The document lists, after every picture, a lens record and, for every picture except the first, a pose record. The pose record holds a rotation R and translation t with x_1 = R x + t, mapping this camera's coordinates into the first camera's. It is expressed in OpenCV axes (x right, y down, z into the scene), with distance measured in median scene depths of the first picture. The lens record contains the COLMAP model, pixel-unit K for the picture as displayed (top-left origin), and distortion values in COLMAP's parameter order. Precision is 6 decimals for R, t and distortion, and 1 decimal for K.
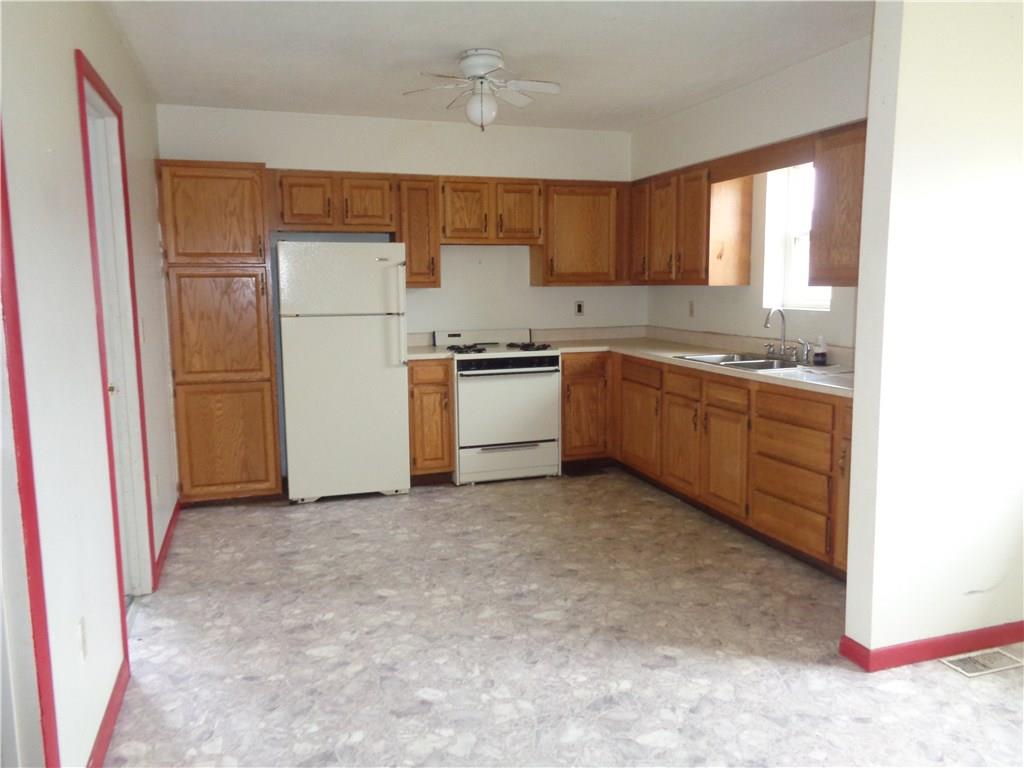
lens RADIAL K [[784.2, 0, 512.0], [0, 784.2, 384.0], [0, 0, 1]] dist [0.186043, -0.182864]
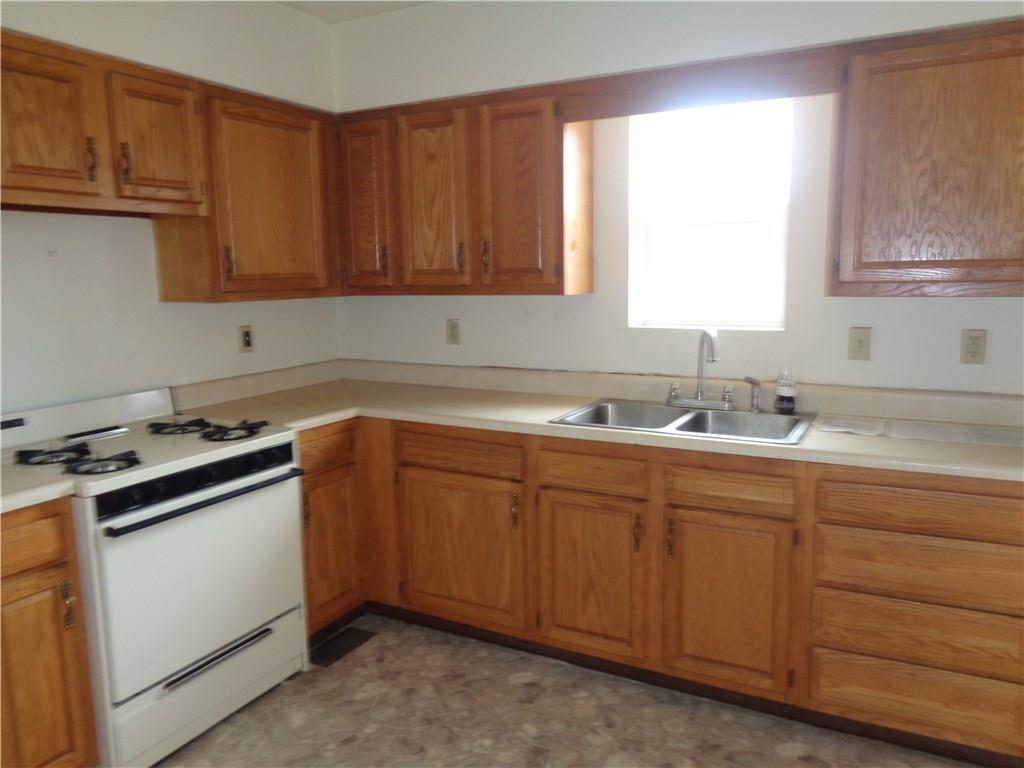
lens RADIAL K [[826.2, 0, 512.0], [0, 826.2, 384.0], [0, 0, 1]] dist [0.082497, 0.001258]
pose [[0.730387, -0.101667, 0.675425, -0.191223], [0.101871, 0.994015, 0.039462, -0.078804], [-0.675394, 0.039983, 0.736372, 0.519011]]
